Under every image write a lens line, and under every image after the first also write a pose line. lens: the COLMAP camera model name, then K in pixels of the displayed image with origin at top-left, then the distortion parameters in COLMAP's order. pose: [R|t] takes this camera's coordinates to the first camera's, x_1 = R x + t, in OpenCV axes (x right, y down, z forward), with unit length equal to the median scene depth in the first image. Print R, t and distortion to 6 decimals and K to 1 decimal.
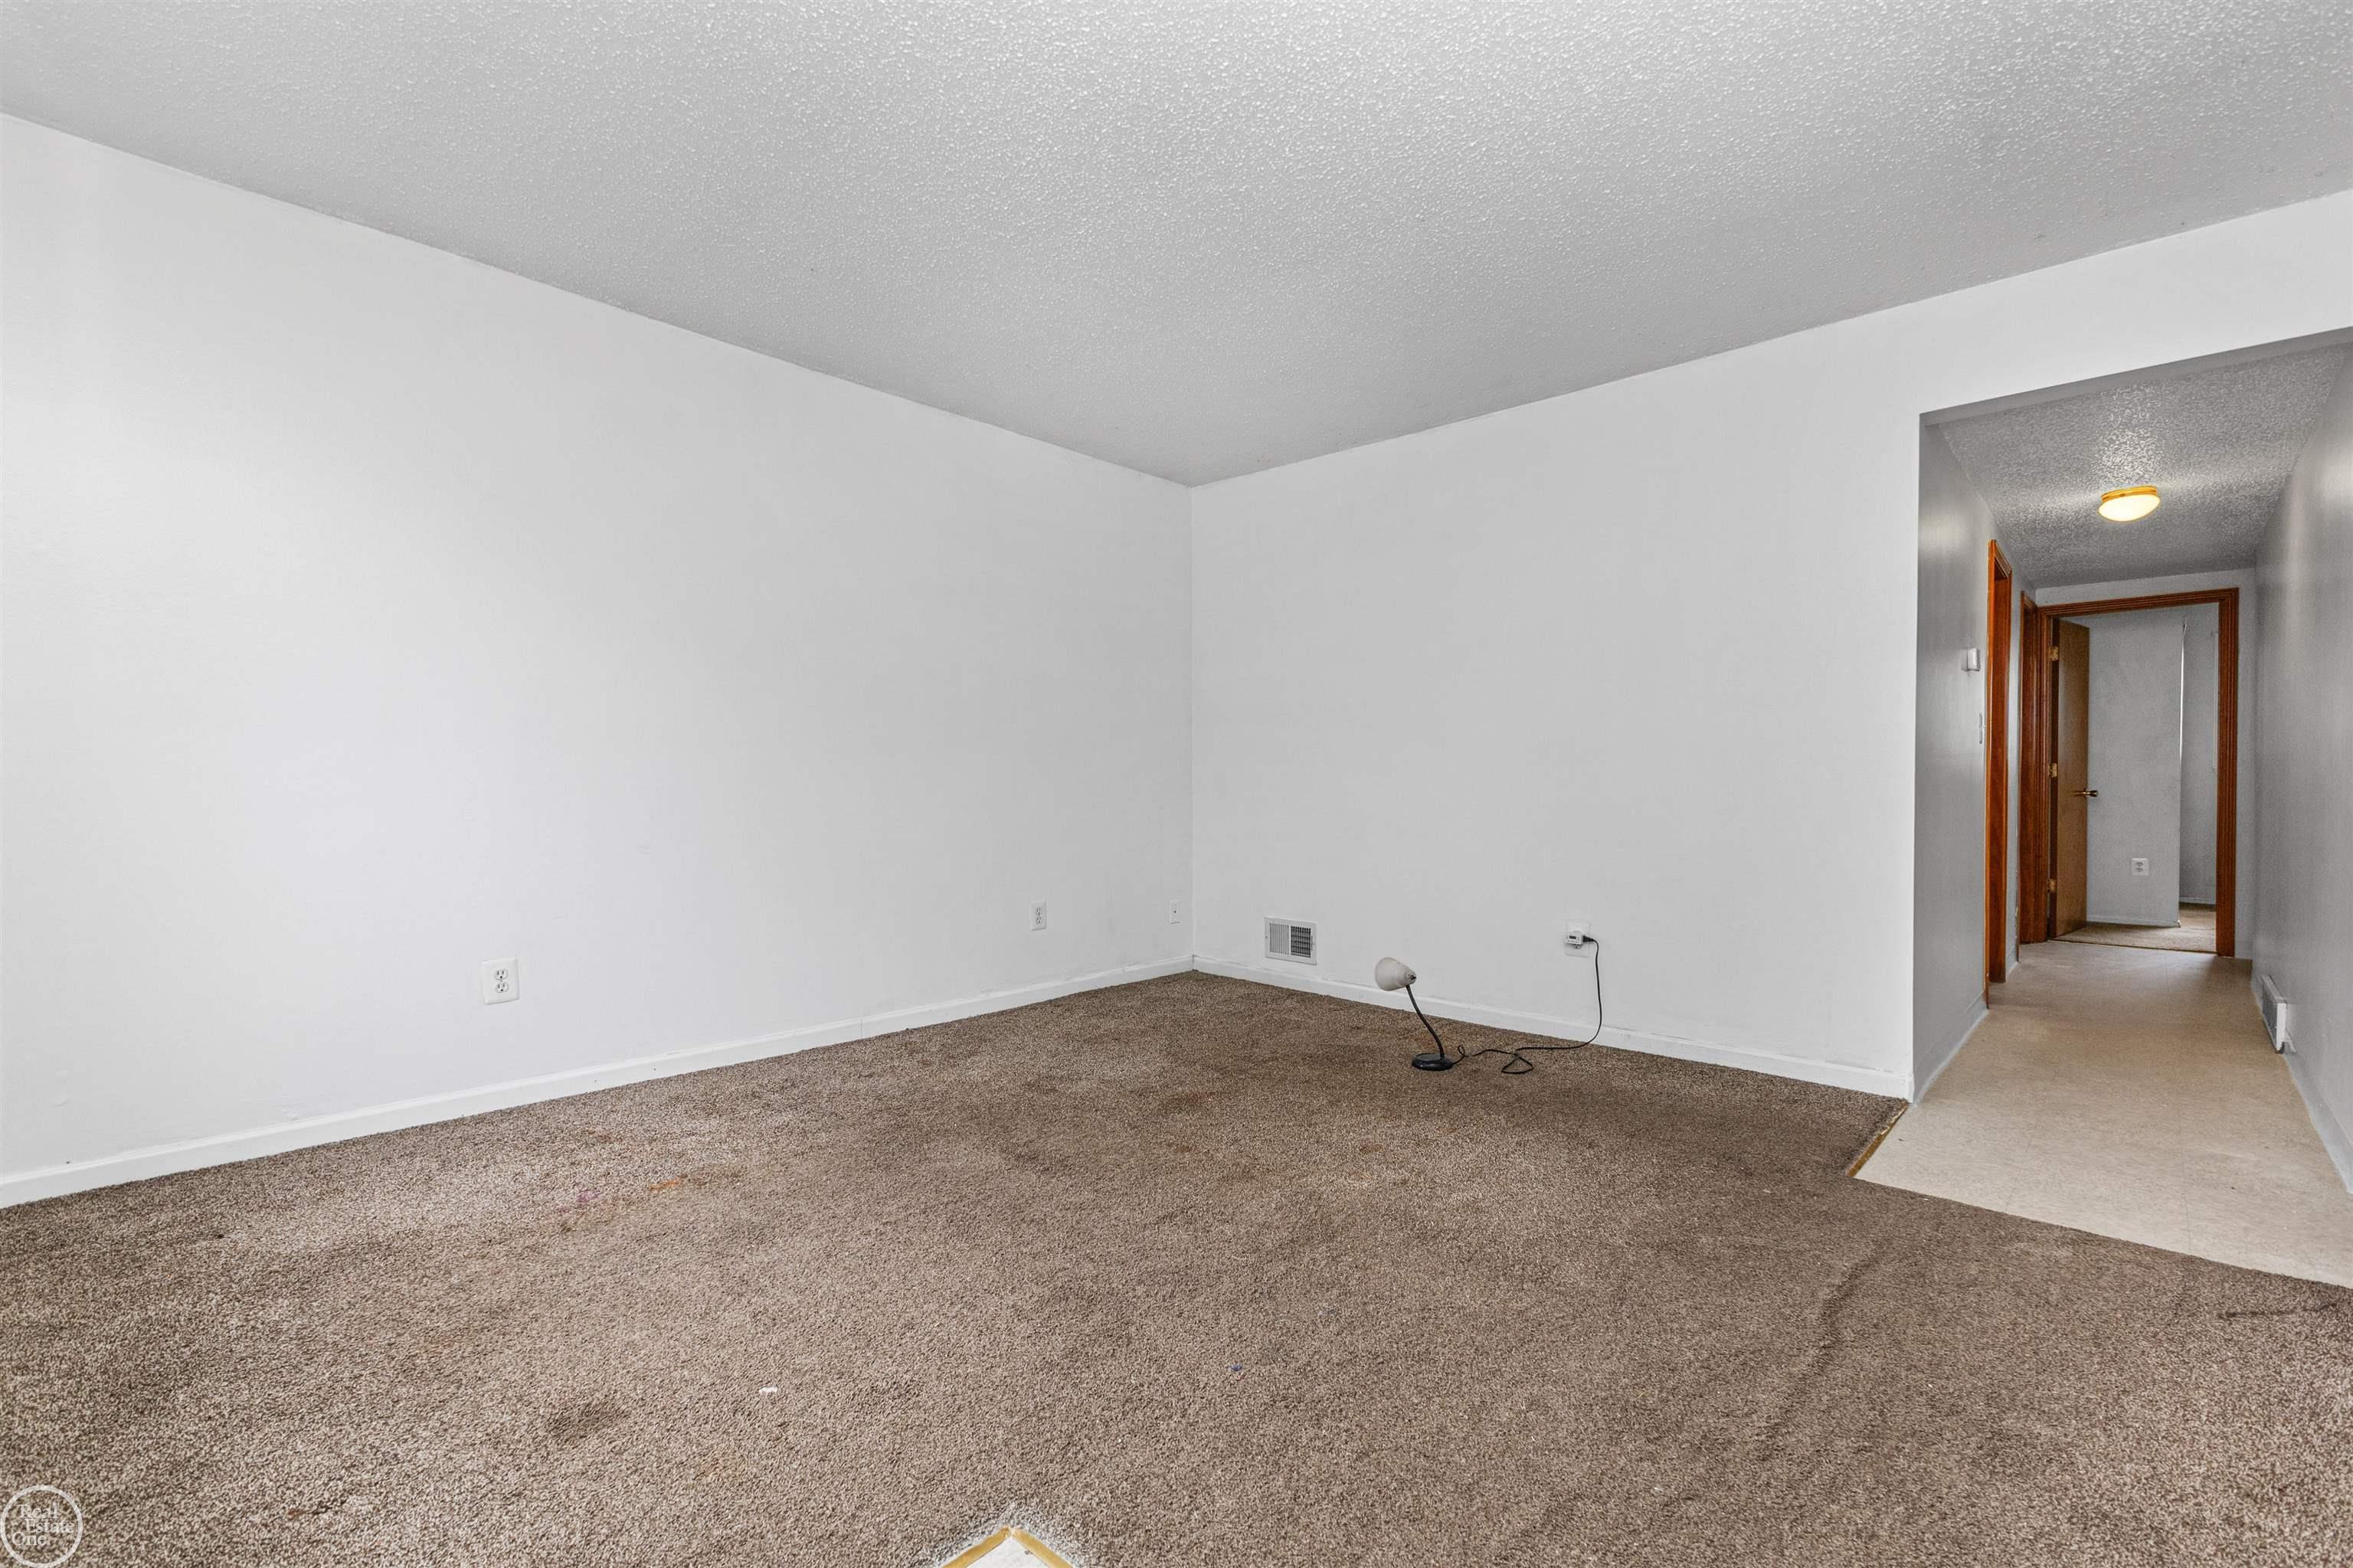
lens RADIAL K [[1029.0, 0, 1152.9], [0, 1029.0, 807.3], [0, 0, 1]] dist [0.011226, -0.003954]
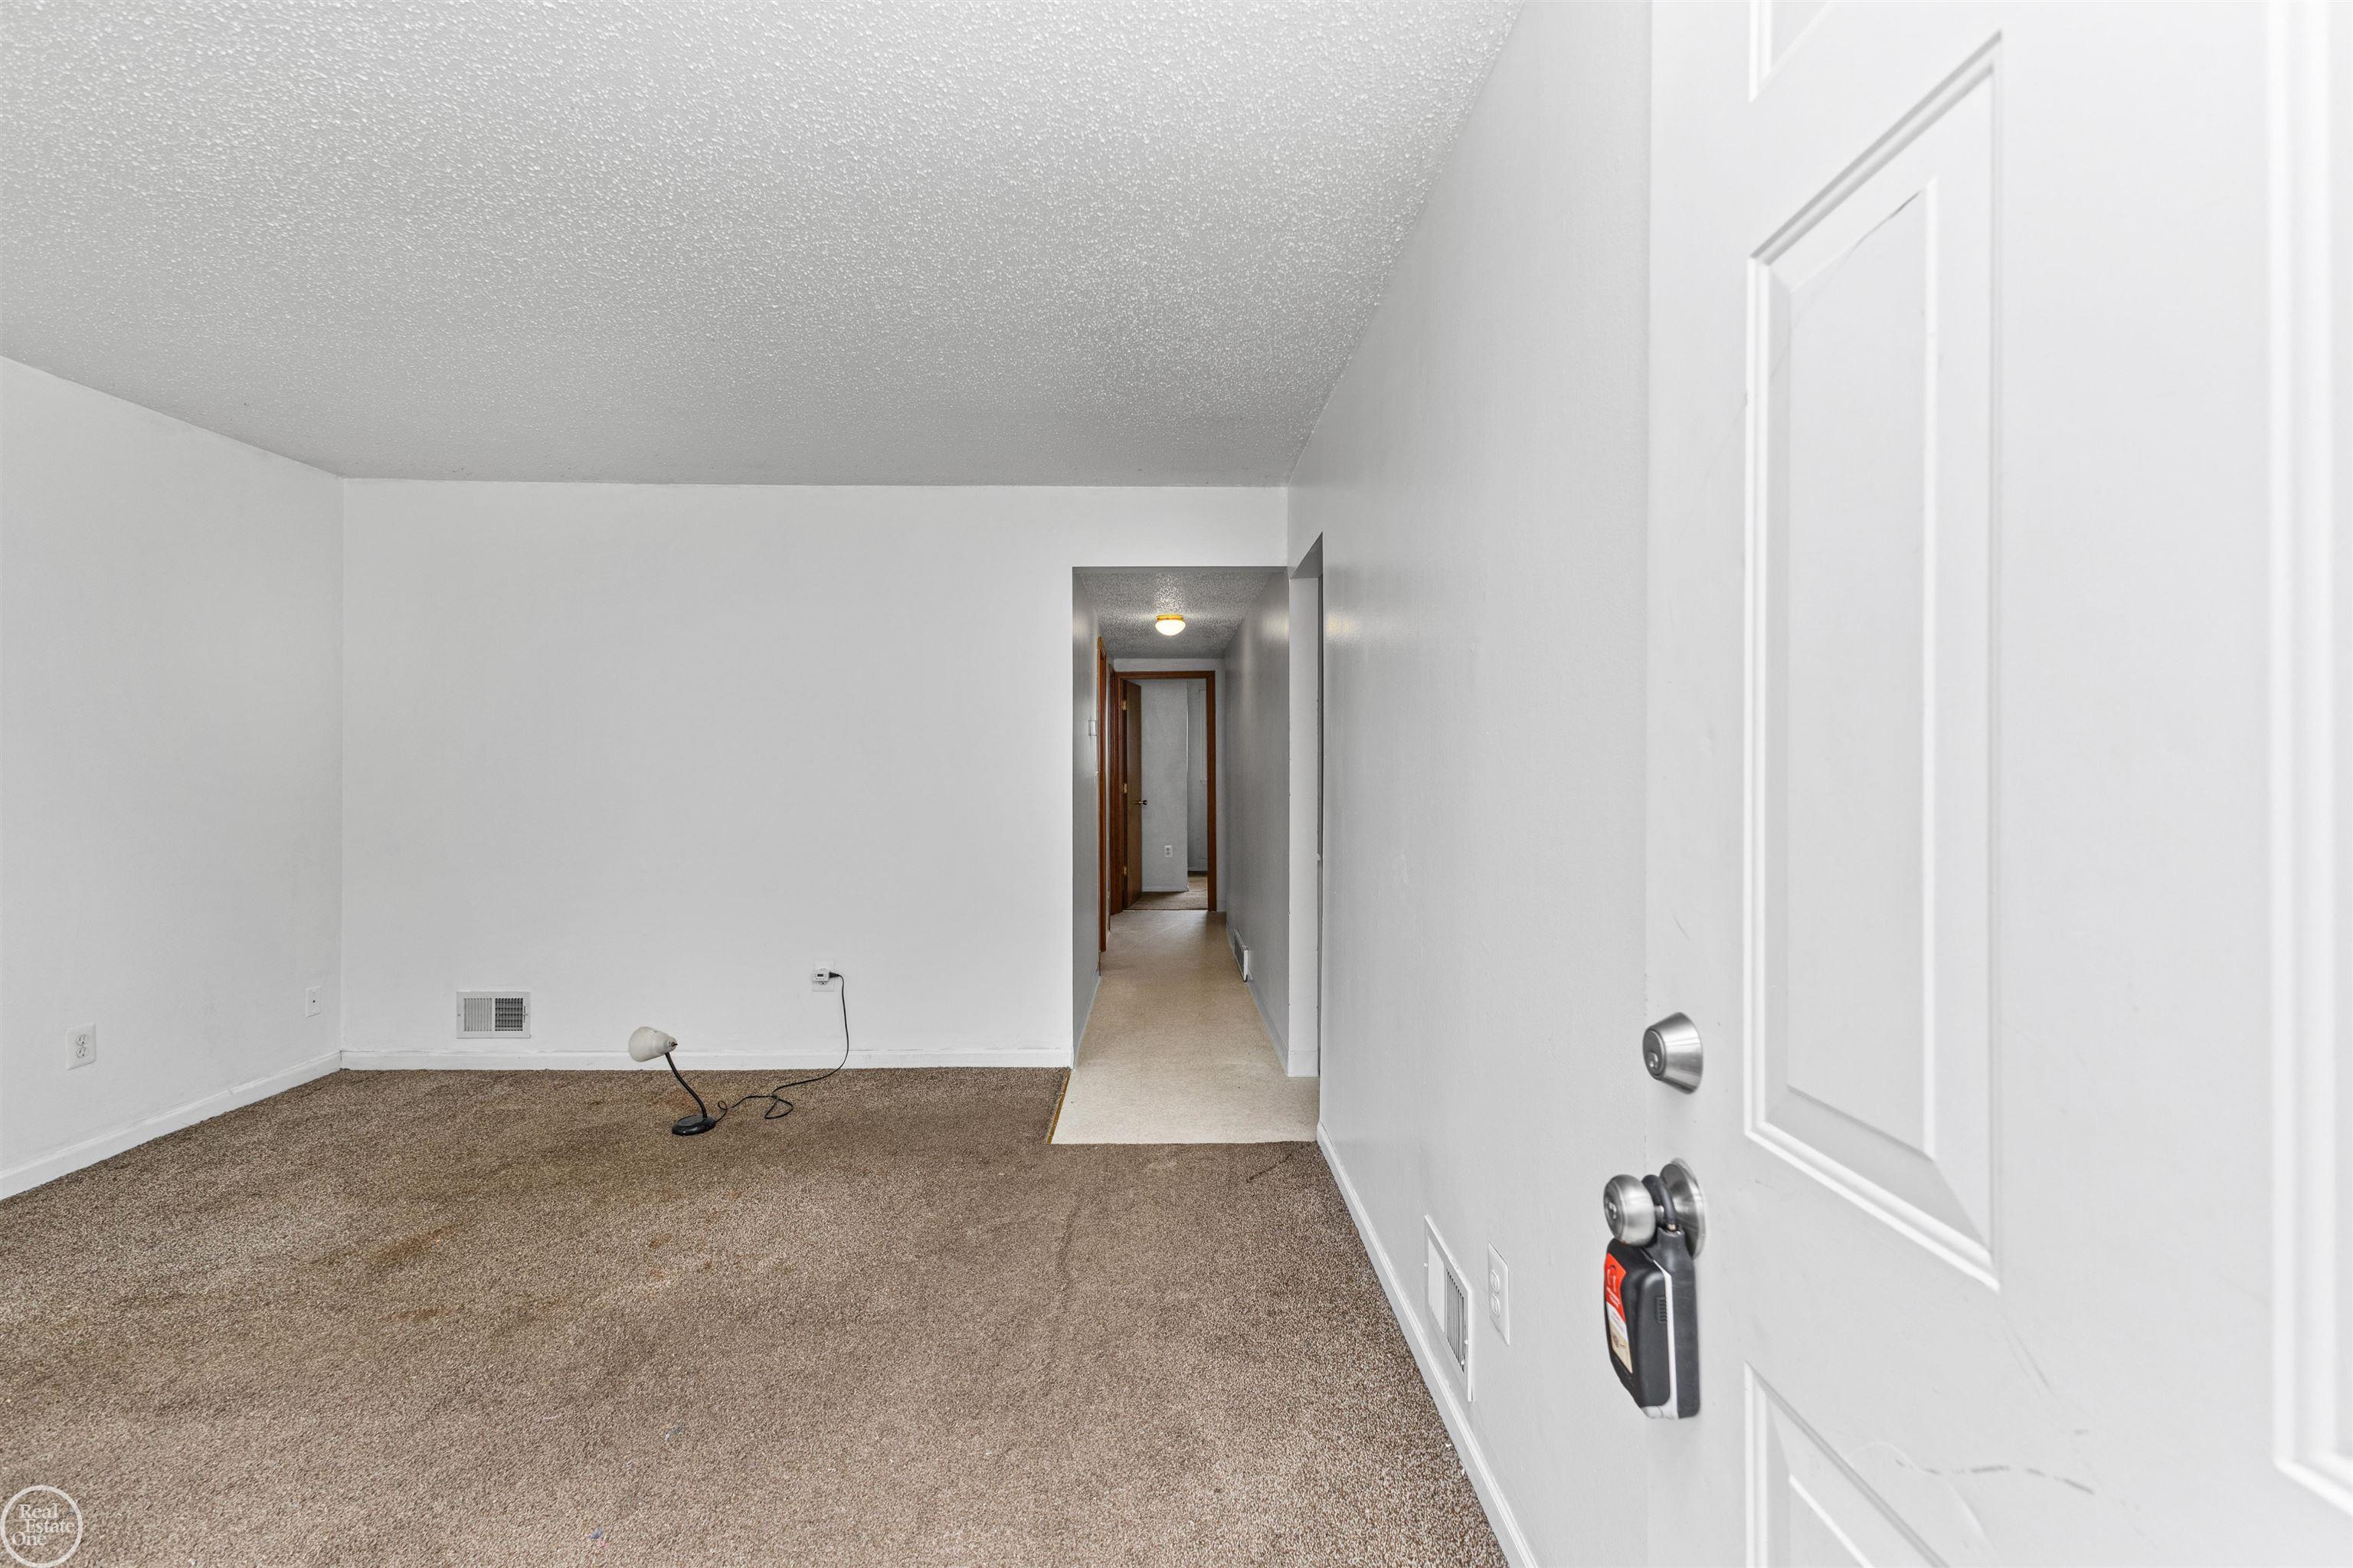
lens RADIAL K [[1029.0, 0, 1181.0], [0, 1029.0, 778.1], [0, 0, 1]] dist [0.011226, -0.003954]
pose [[0.704394, -0.010289, 0.709734, -0.114169], [0.020335, 0.999777, -0.005689, -0.081254], [-0.709518, 0.018440, 0.704446, -0.049976]]
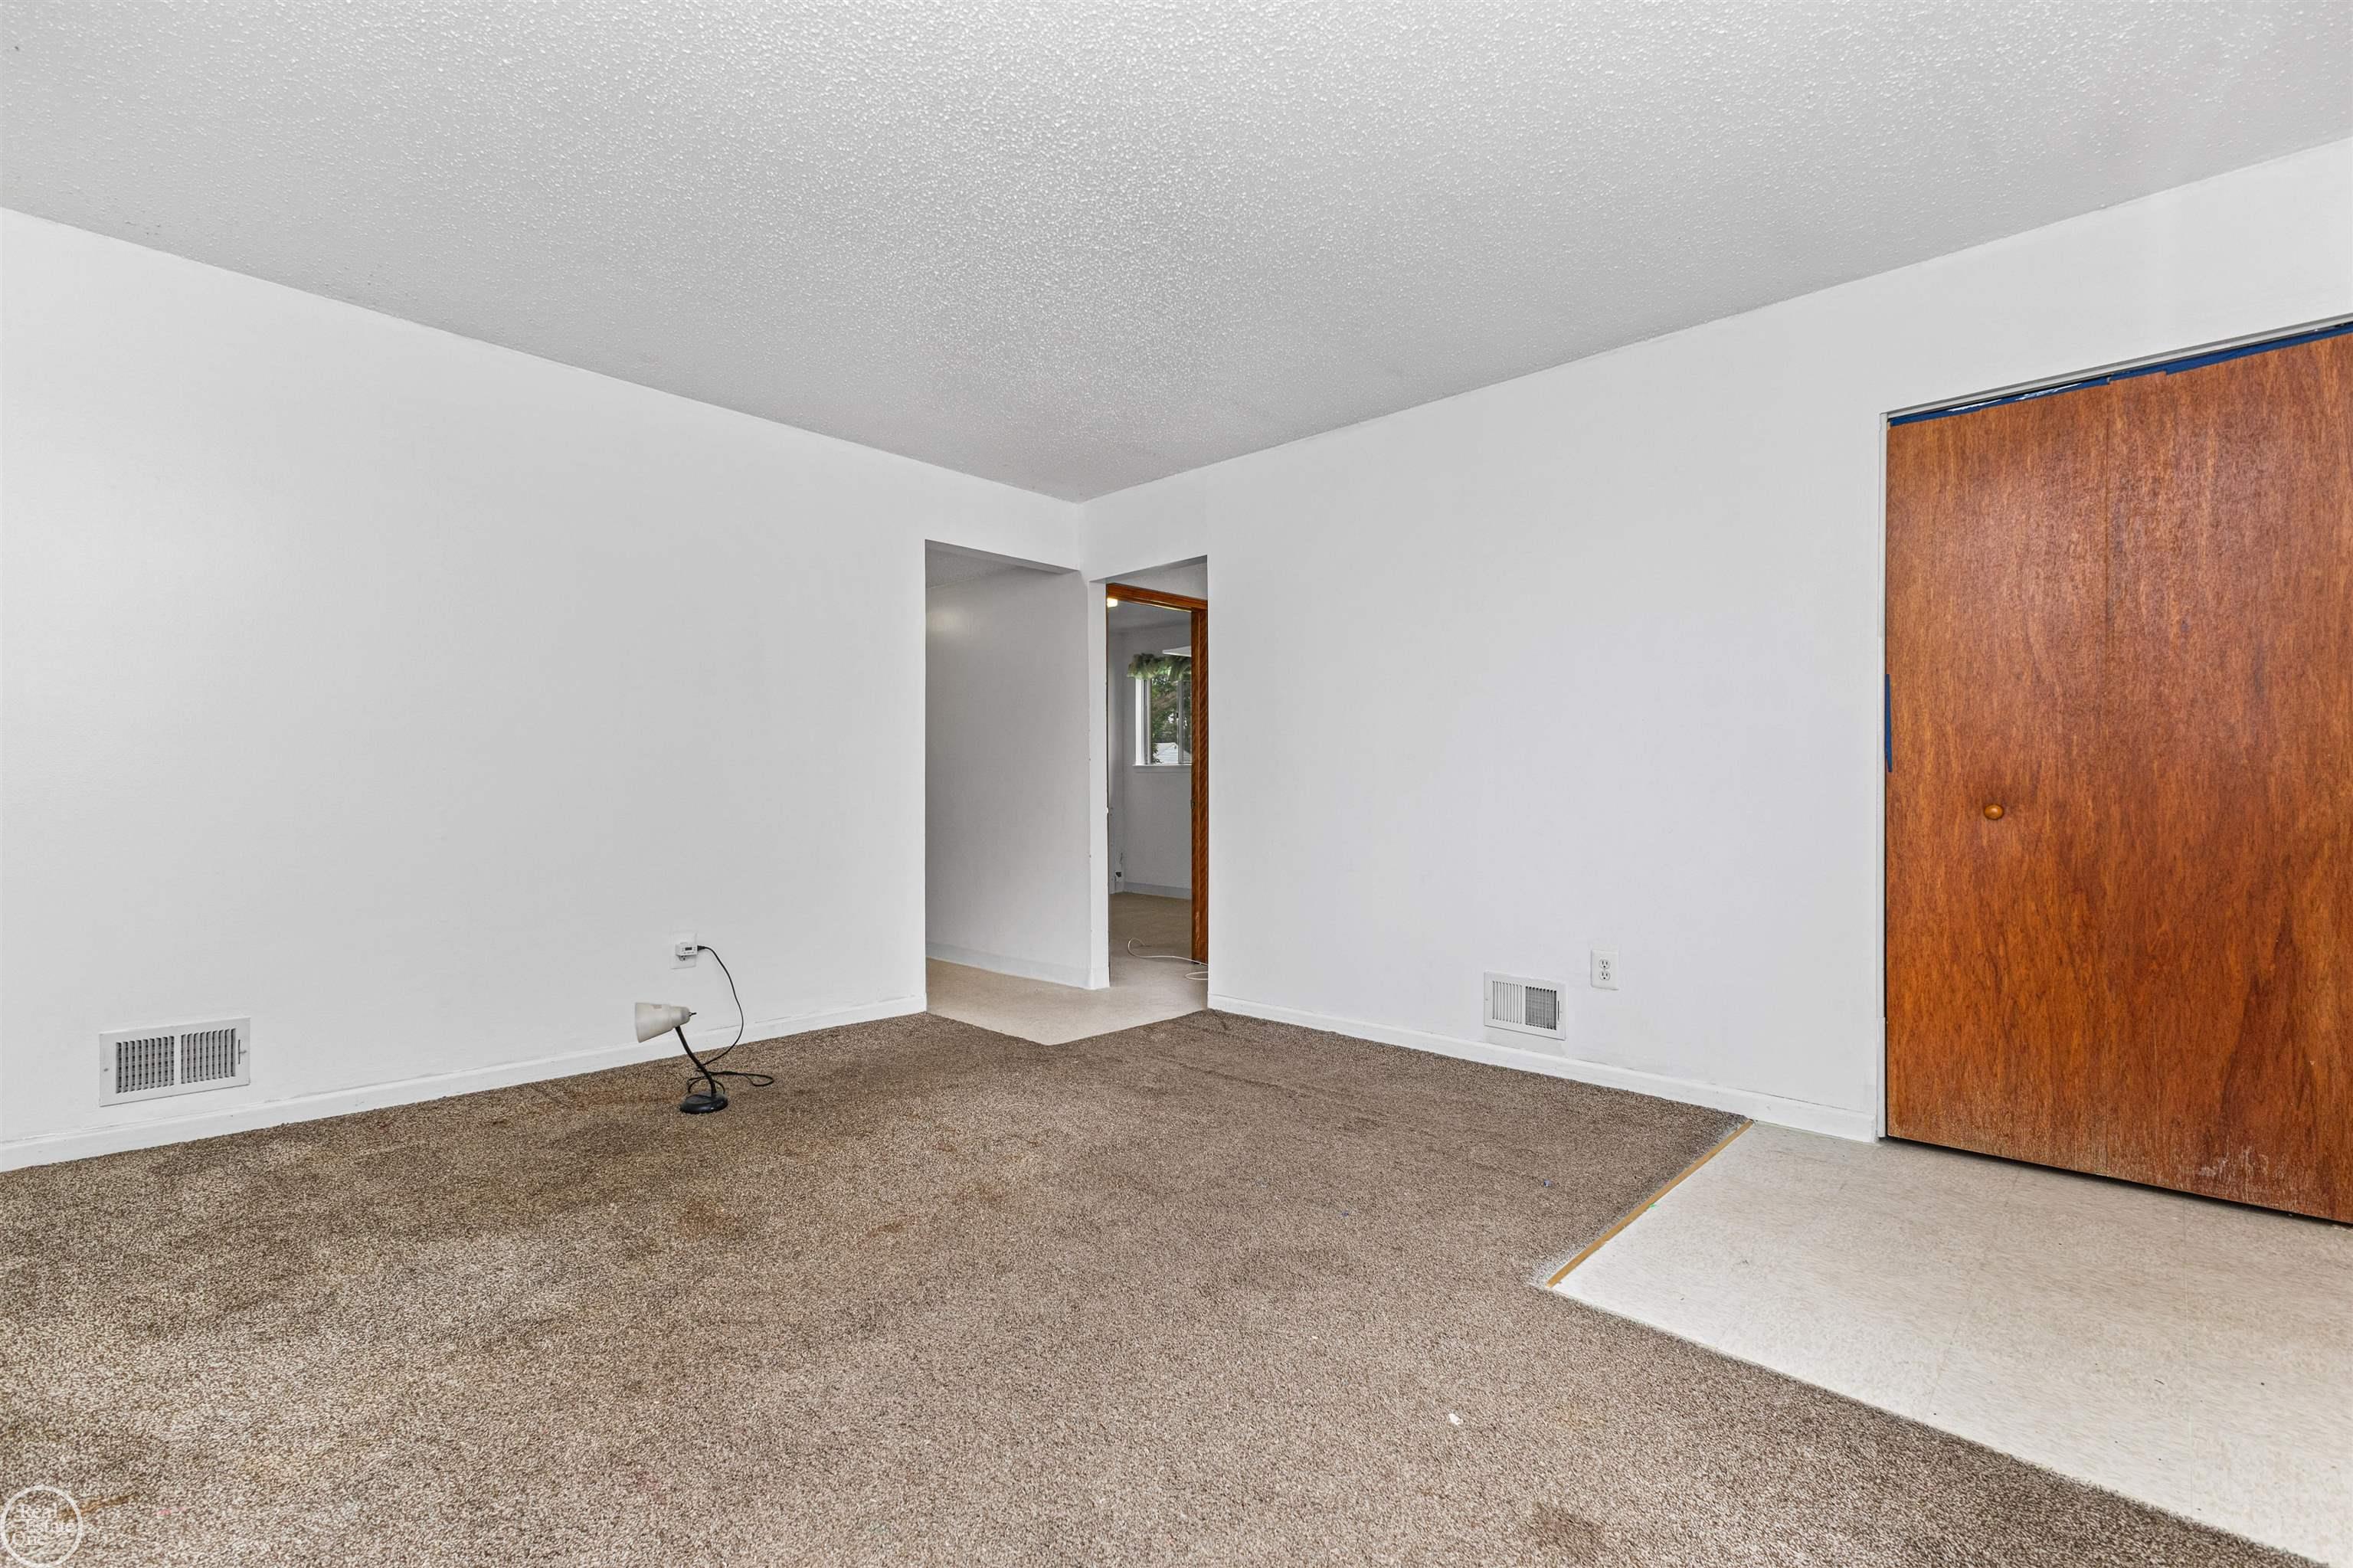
lens RADIAL K [[1029.0, 0, 1181.8], [0, 1029.0, 796.9], [0, 0, 1]] dist [0.011226, -0.003954]
pose [[0.005266, -0.015953, 0.999859, -0.687042], [0.024449, 0.999576, 0.015820, -0.026771], [-0.999687, 0.024362, 0.005654, 0.629730]]
